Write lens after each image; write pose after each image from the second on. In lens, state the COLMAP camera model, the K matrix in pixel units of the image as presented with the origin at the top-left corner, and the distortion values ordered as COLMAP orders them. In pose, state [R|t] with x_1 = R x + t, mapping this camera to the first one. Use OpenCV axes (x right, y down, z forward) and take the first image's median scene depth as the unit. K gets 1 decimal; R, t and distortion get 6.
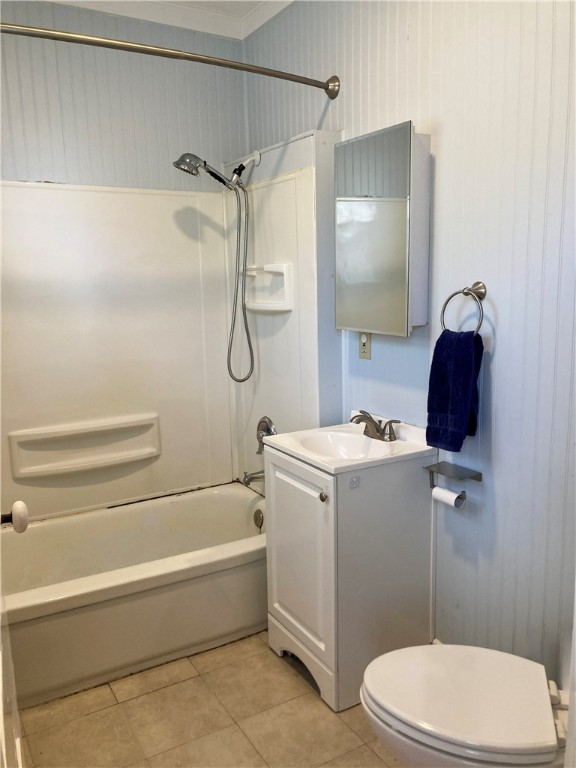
lens RADIAL K [[634.3, 0, 287.9], [0, 634.3, 391.1], [0, 0, 1]] dist [0.070260, -0.069762]
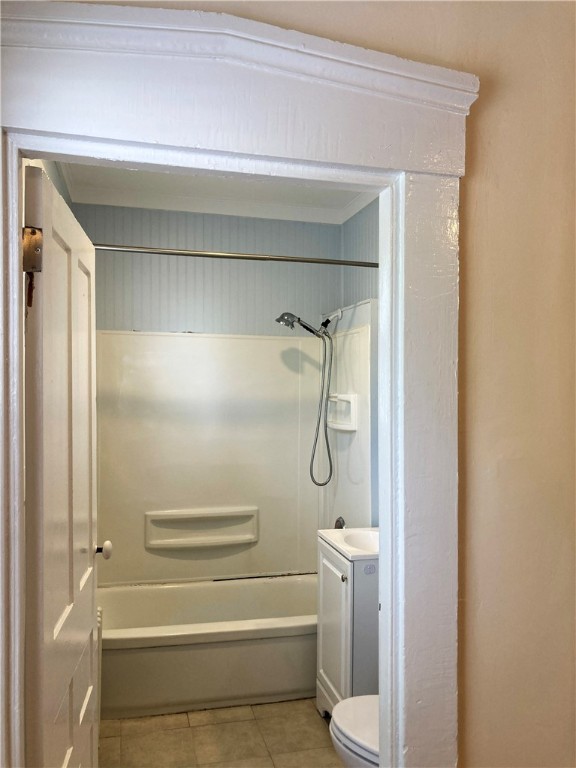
lens RADIAL K [[628.0, 0, 288.0], [0, 628.0, 384.0], [0, 0, 1]] dist [0.006962, 0.004416]
pose [[0.963943, 0.025366, -0.264897, 0.198675], [-0.072481, 0.982838, -0.169638, 0.002720], [0.256048, 0.182721, 0.949238, -0.230004]]
